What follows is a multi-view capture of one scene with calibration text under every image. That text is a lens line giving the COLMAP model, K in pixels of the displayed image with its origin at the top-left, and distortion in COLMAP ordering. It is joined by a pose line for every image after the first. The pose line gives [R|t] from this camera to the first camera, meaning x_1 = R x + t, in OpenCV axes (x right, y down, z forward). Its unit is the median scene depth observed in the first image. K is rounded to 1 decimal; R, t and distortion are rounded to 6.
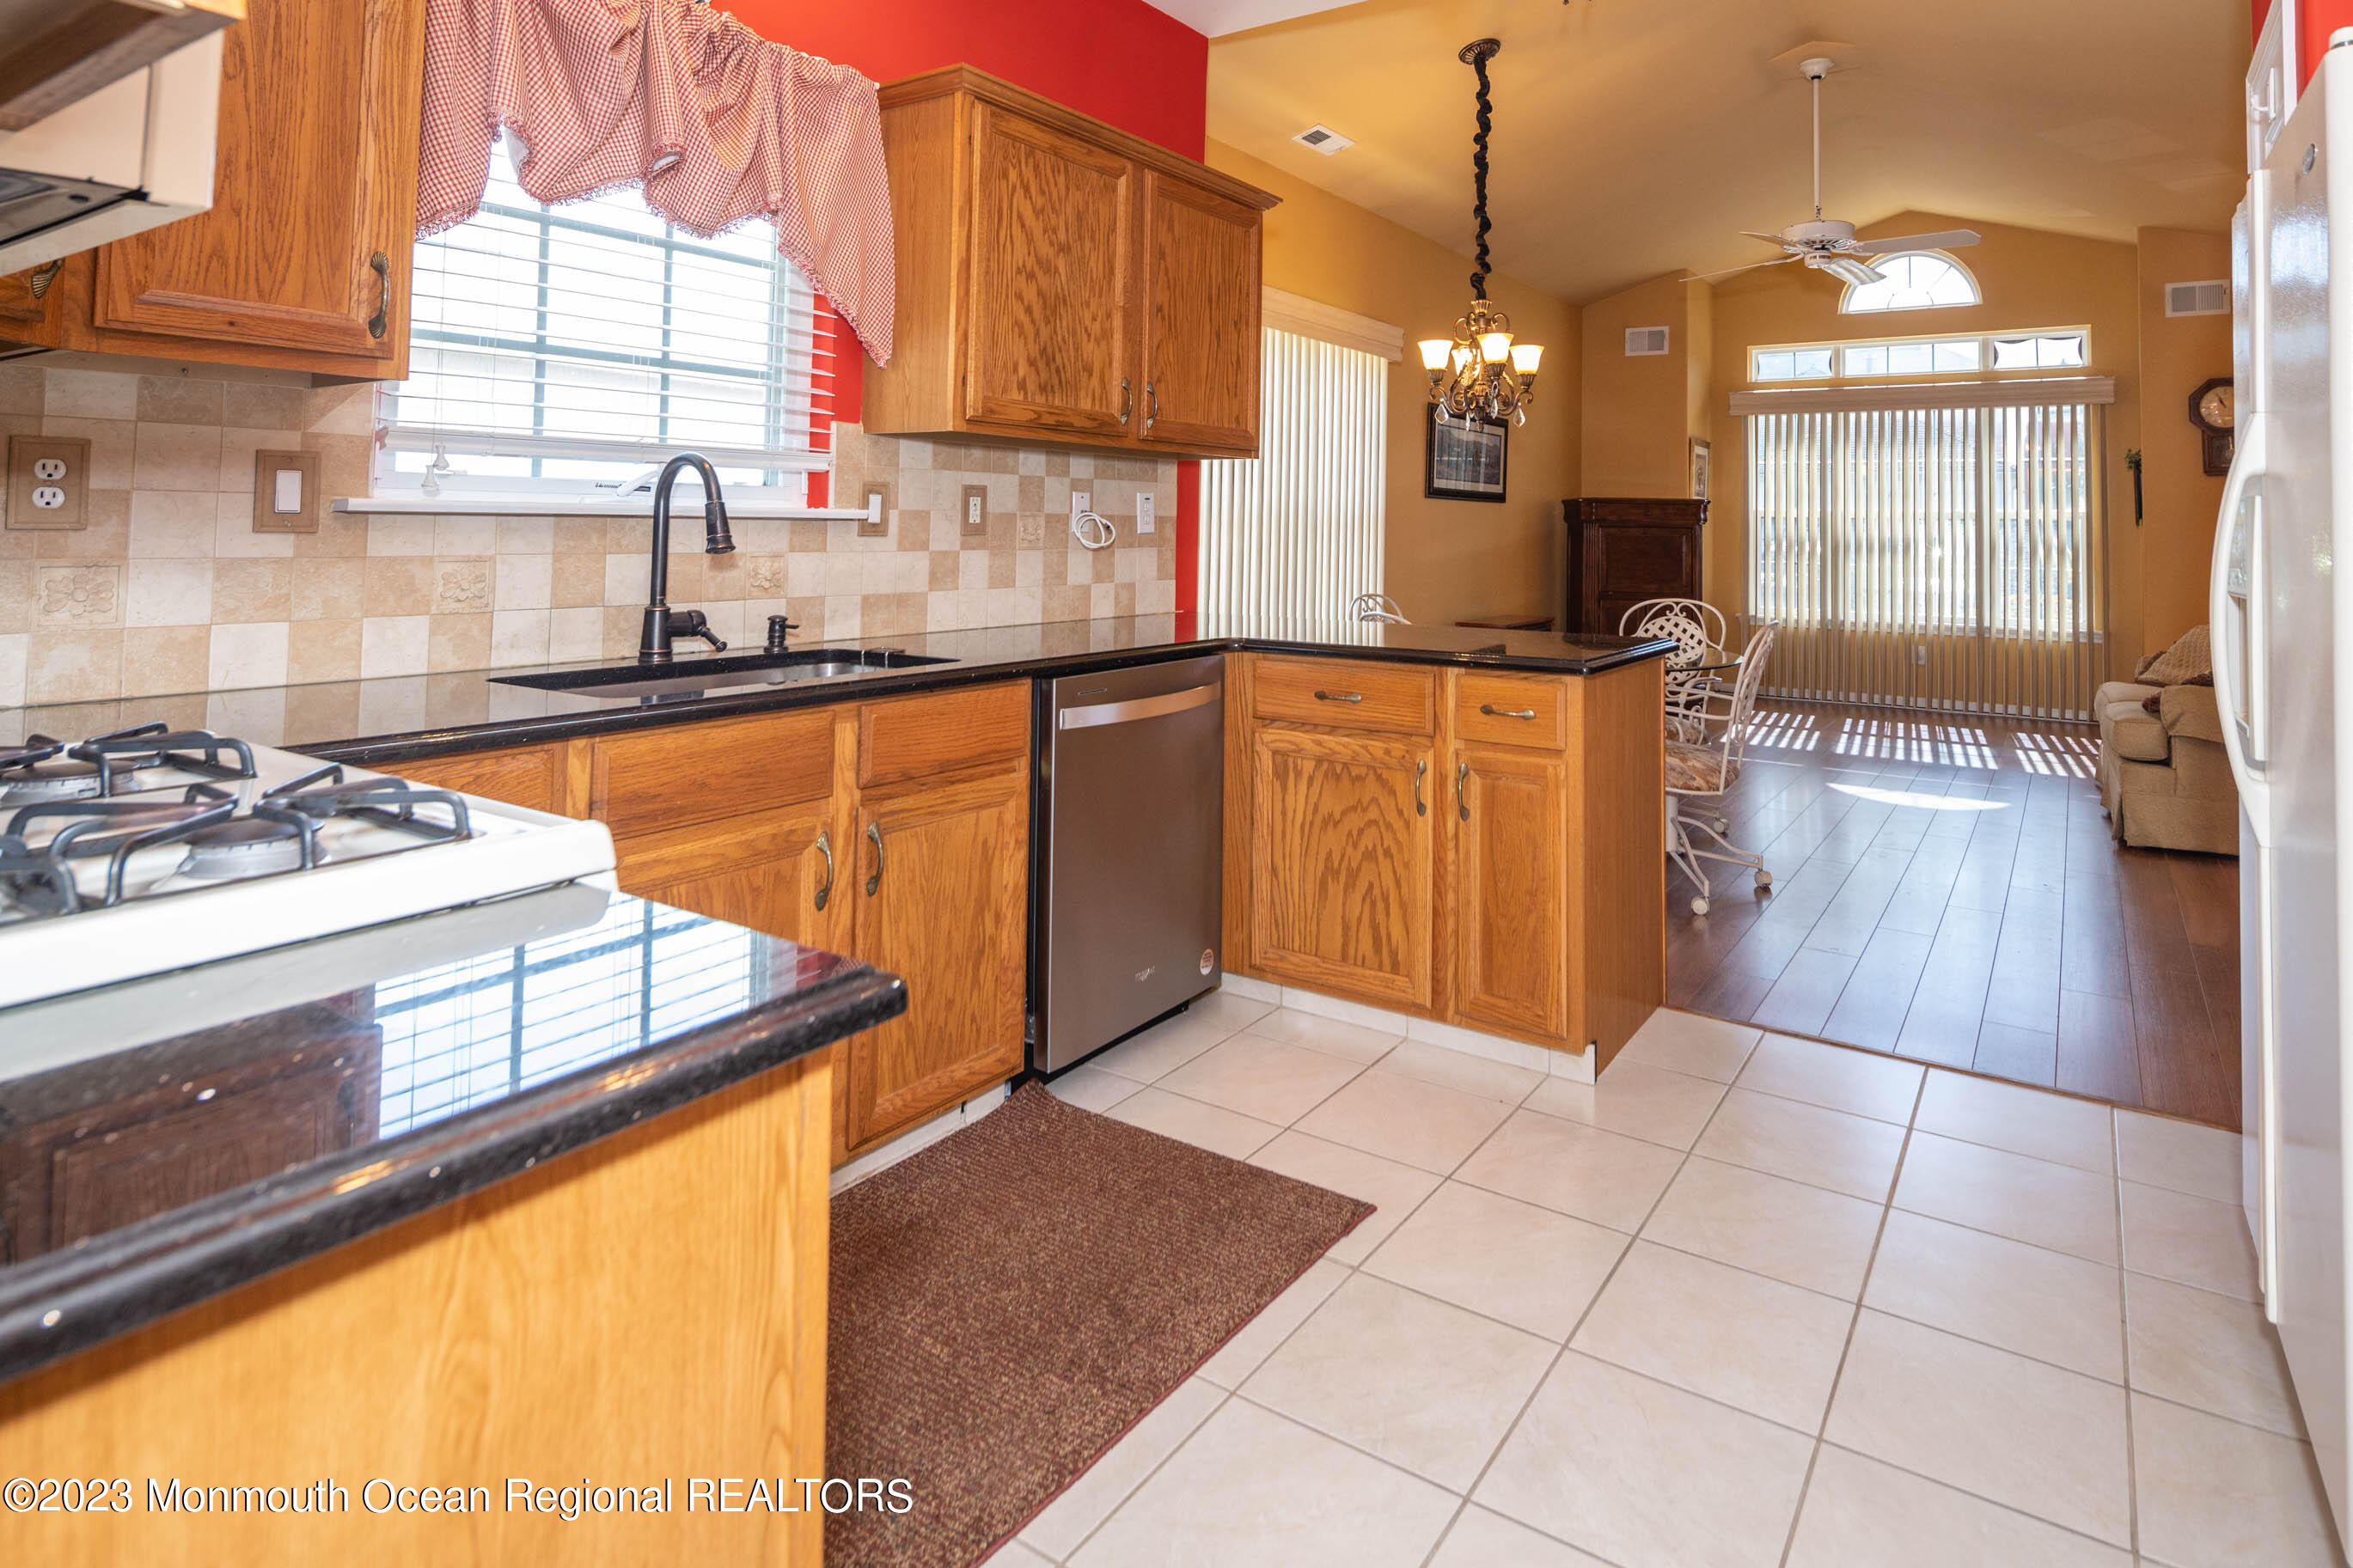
lens RADIAL K [[1251.1, 0, 1325.4], [0, 1251.1, 469.4], [0, 0, 1]] dist [-0.014519, 0.000307]
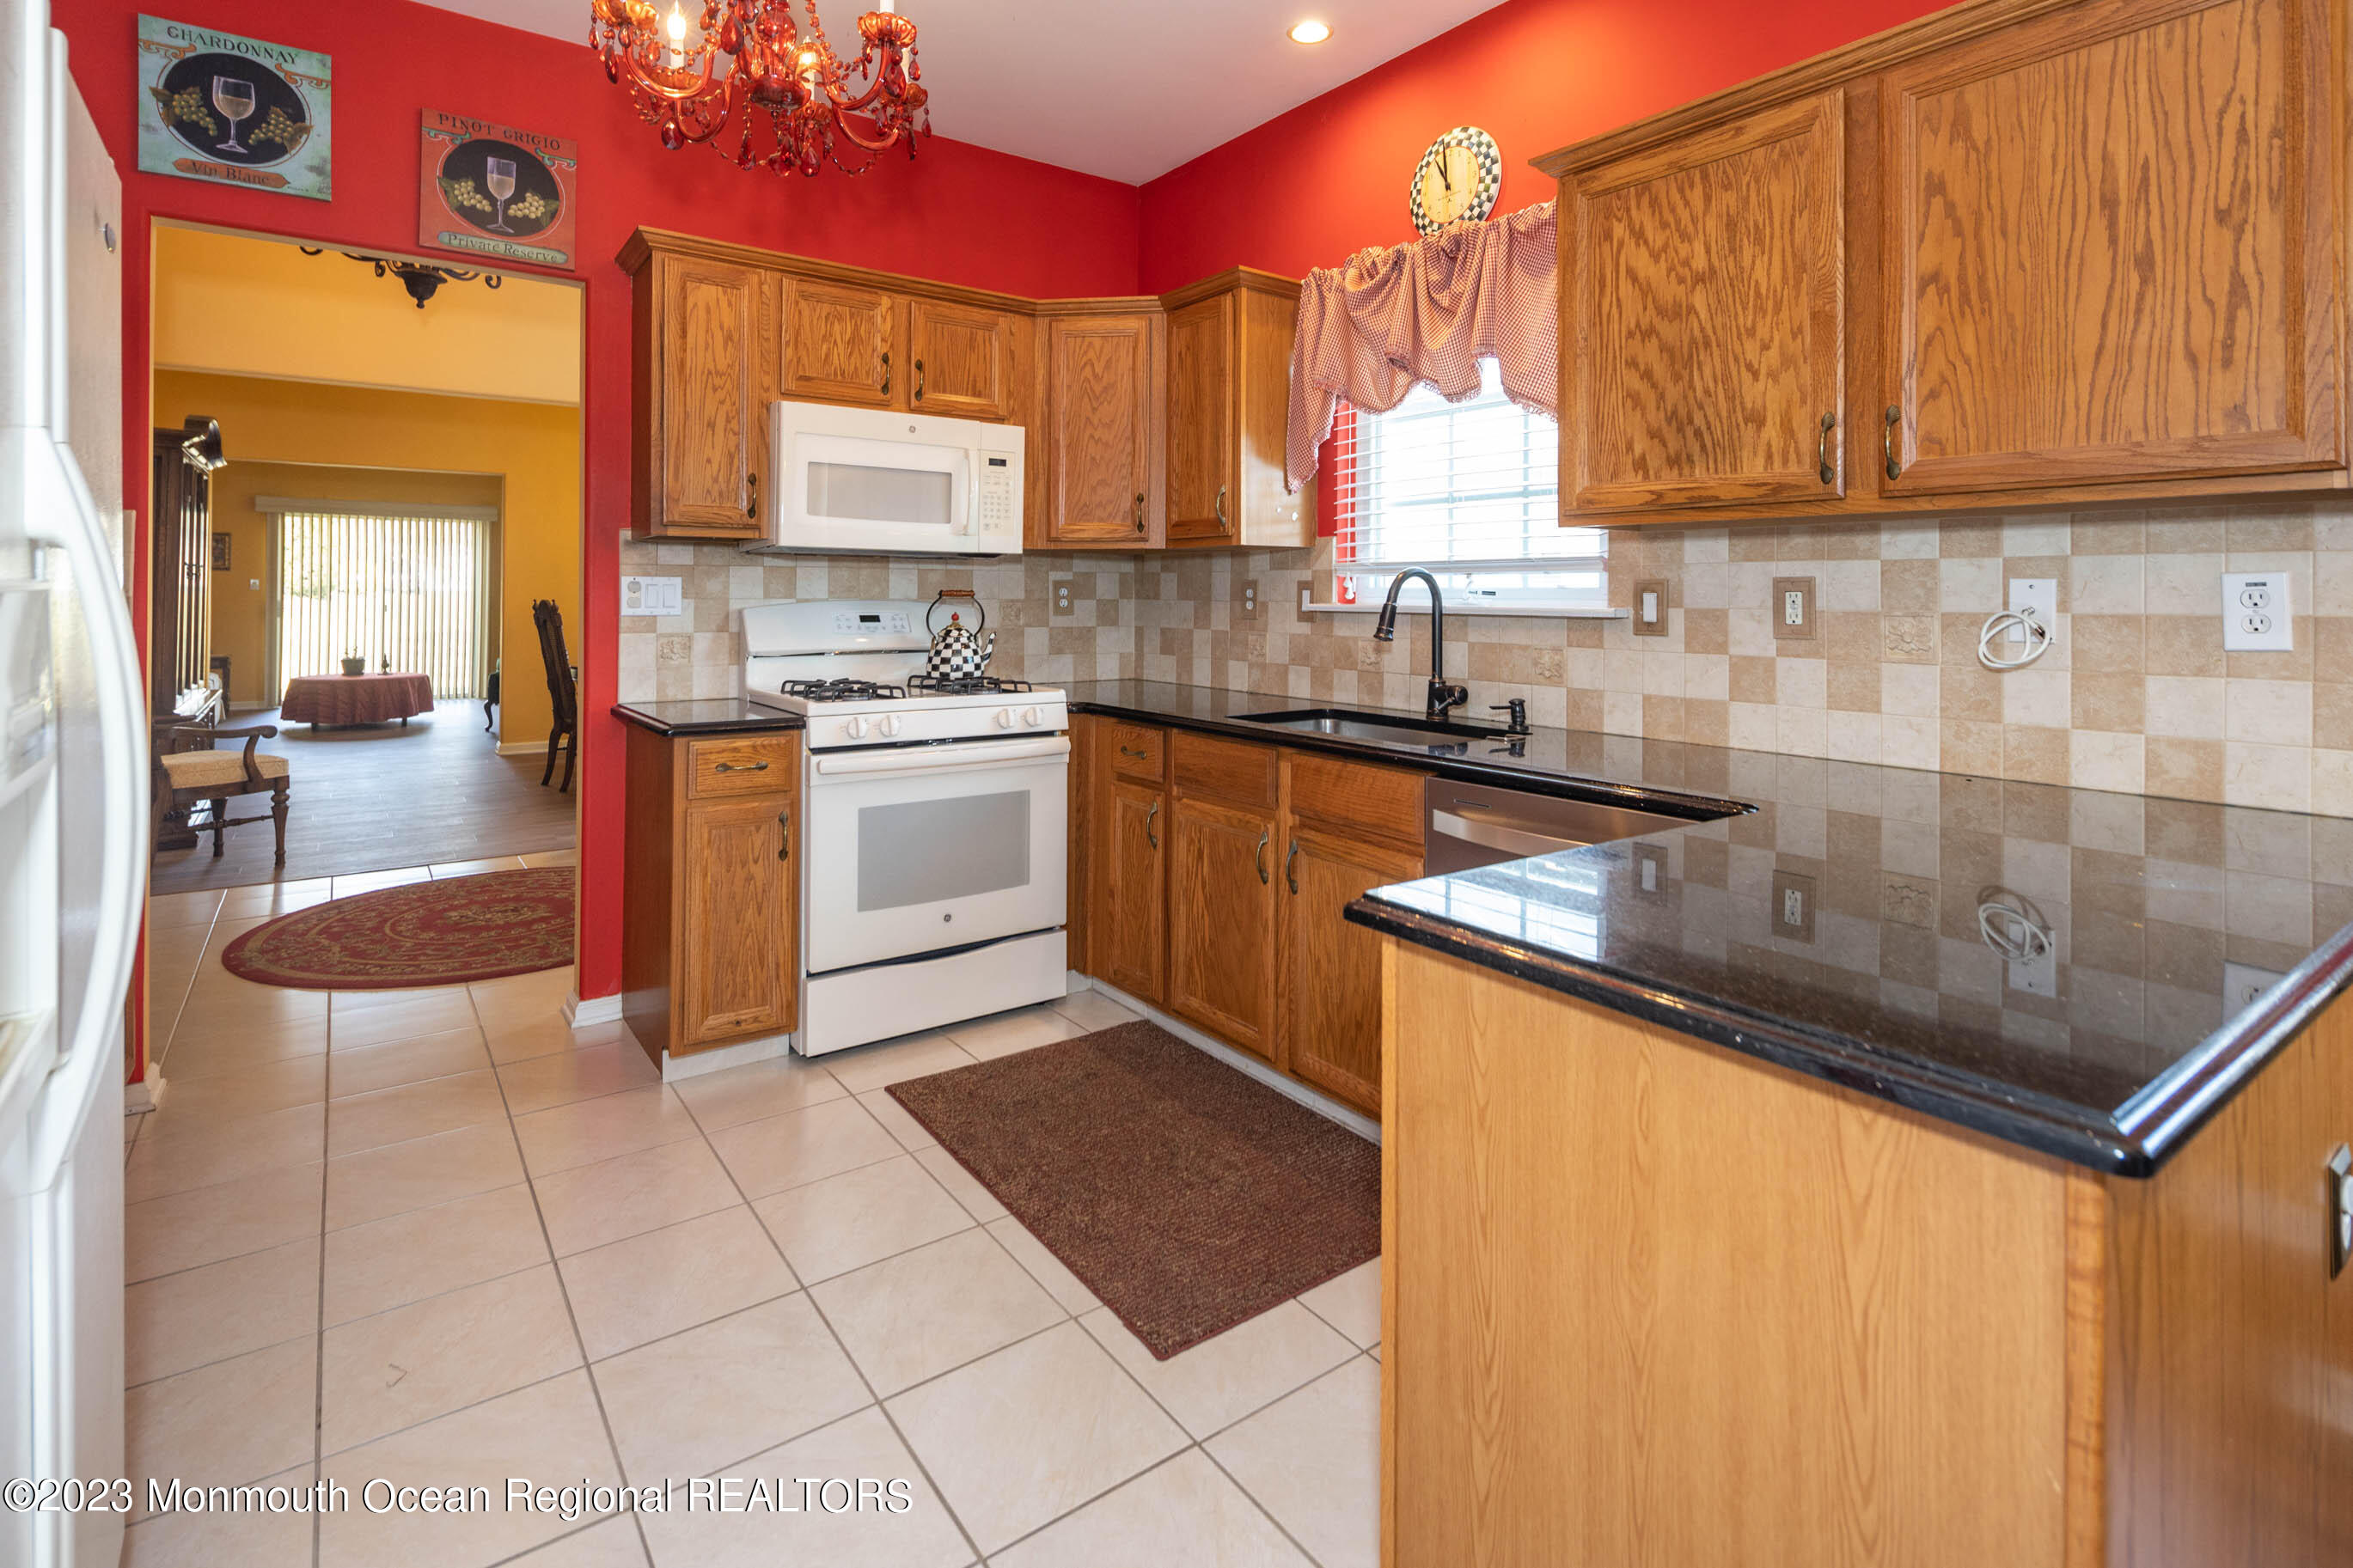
lens RADIAL K [[1144.8, 0, 1166.3], [0, 1144.8, 596.2], [0, 0, 1]] dist [0.008909, -0.006443]
pose [[-0.392502, -0.015760, -0.919616, 0.373942], [0.028843, 0.999151, -0.029434, 0.023260], [0.919299, -0.038078, -0.391714, 0.611149]]
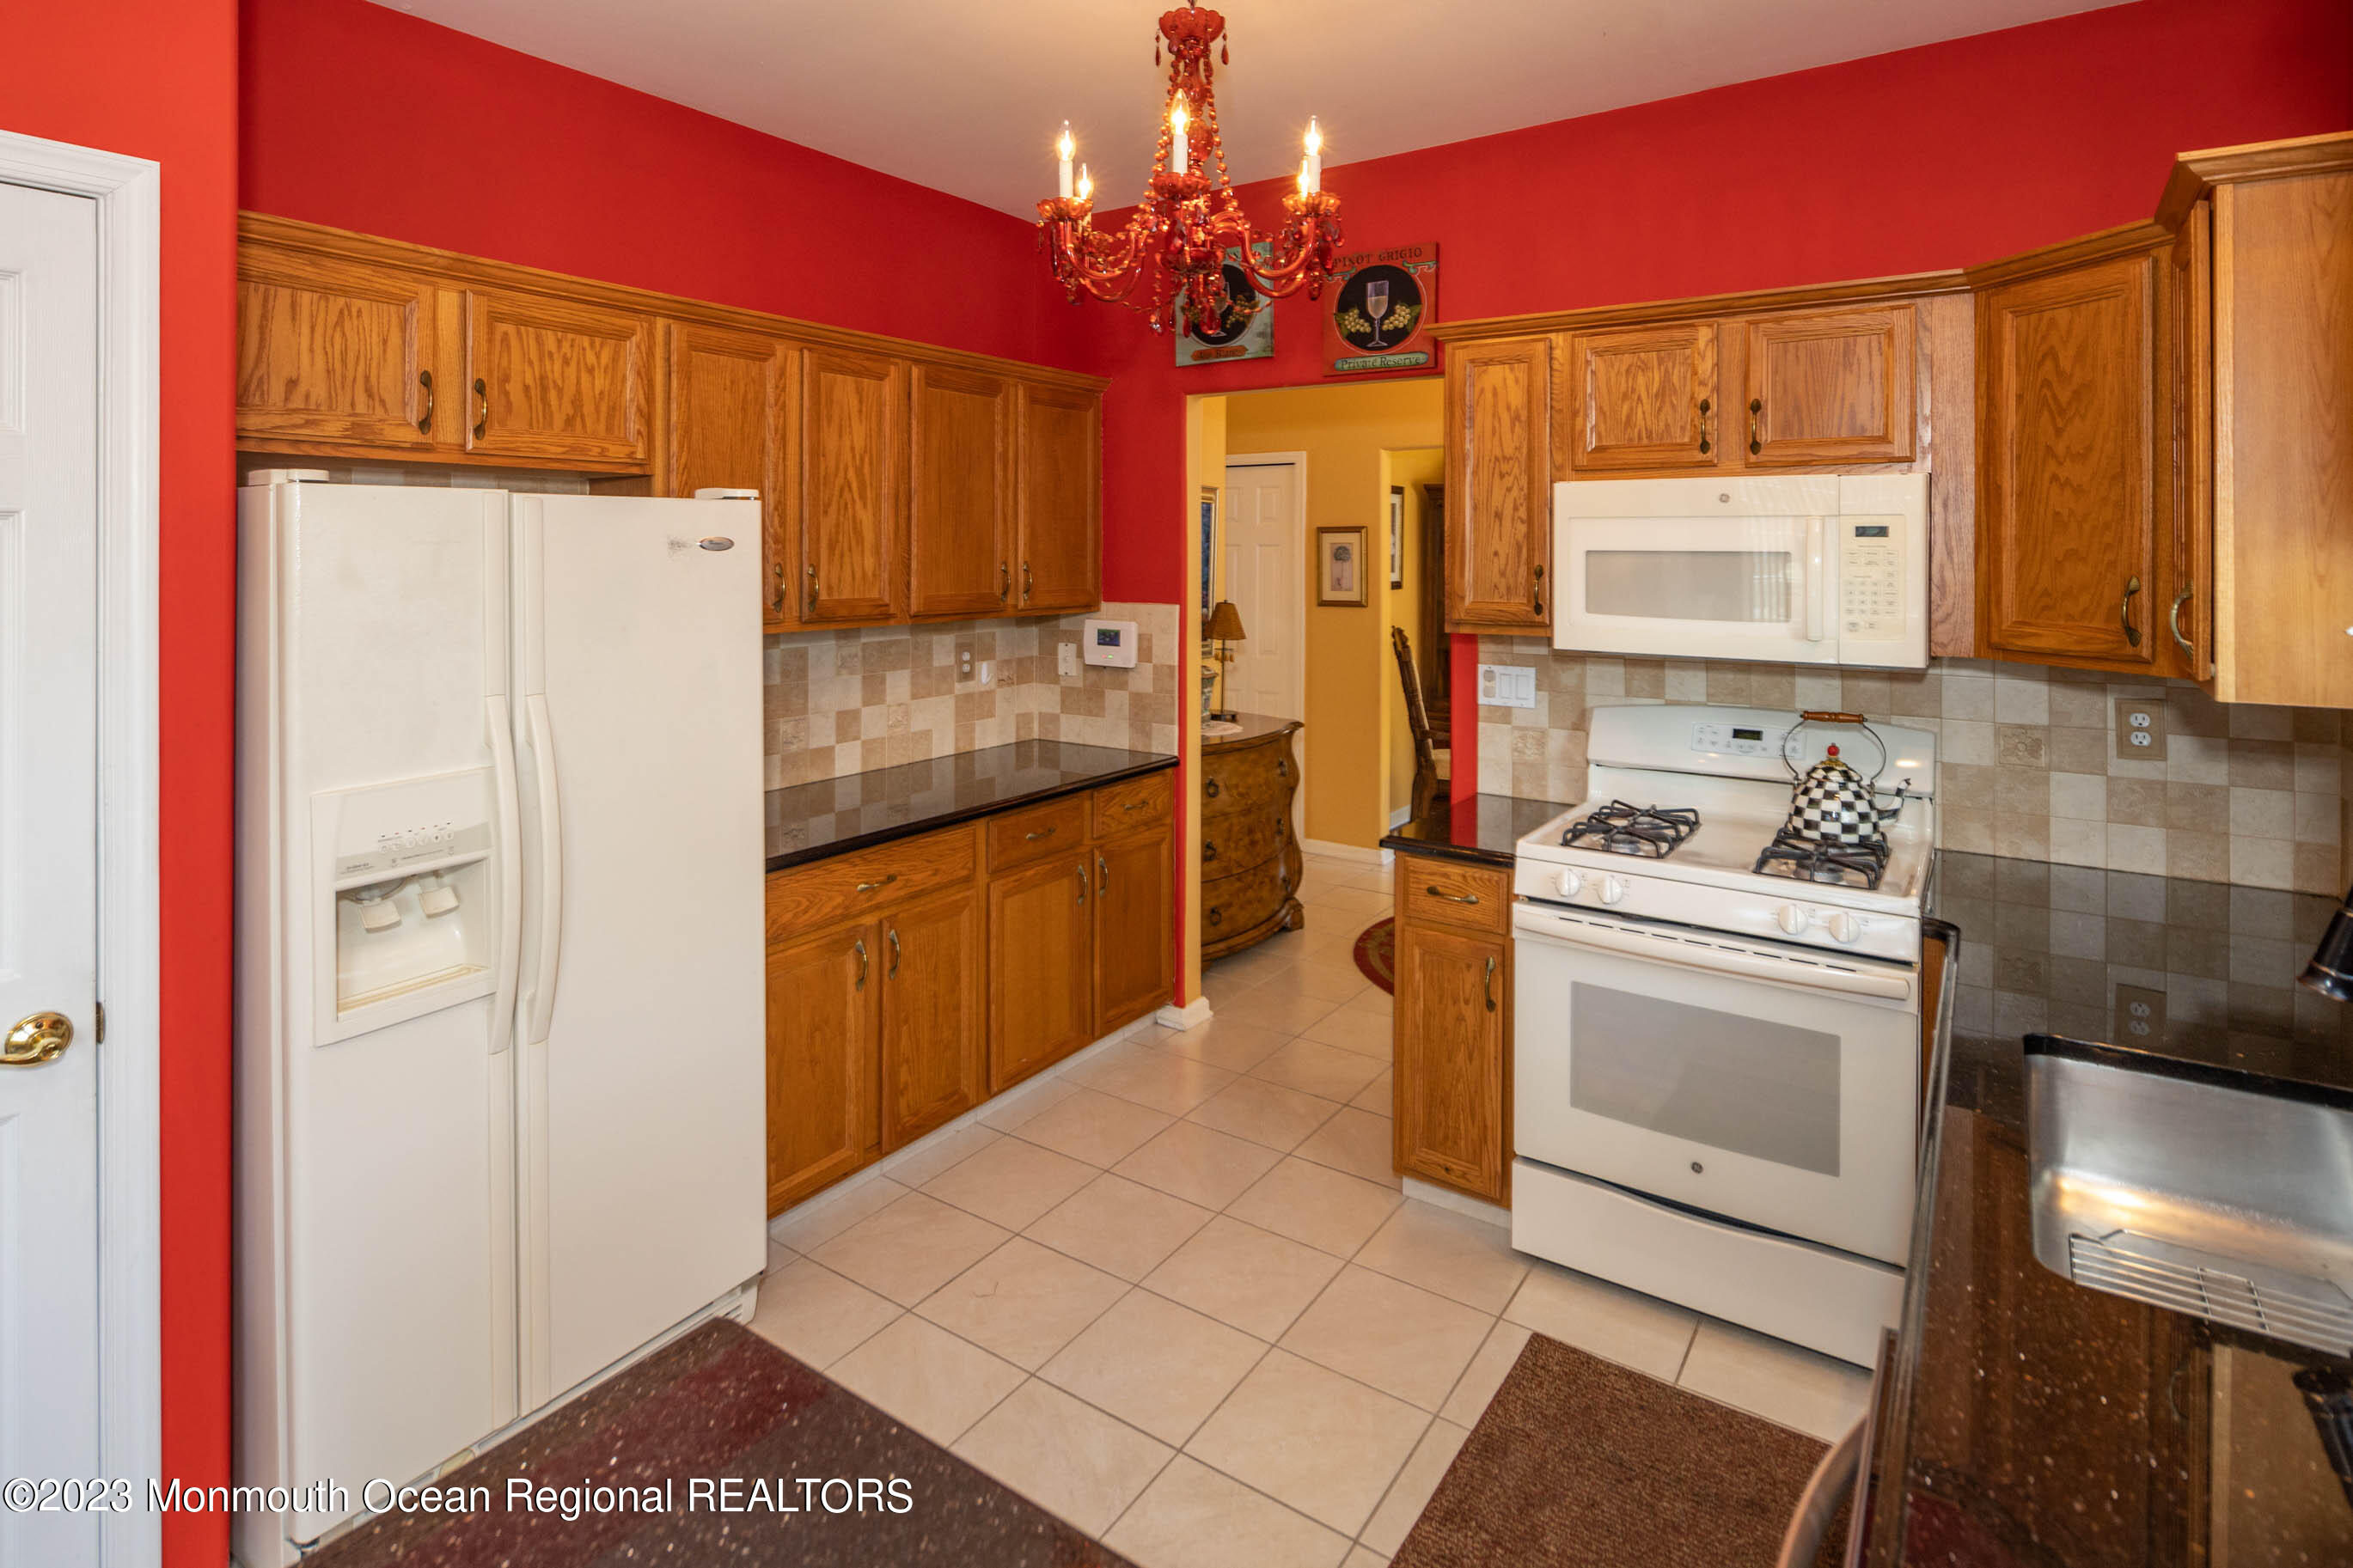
lens RADIAL K [[1198.2, 0, 1160.6], [0, 1198.2, 553.1], [0, 0, 1]] dist [0.001262, -0.001153]
pose [[-0.998115, -0.019865, 0.058072, 0.005407], [-0.022524, 0.998711, -0.045496, -0.050199], [-0.057093, -0.046719, -0.997275, 0.769446]]
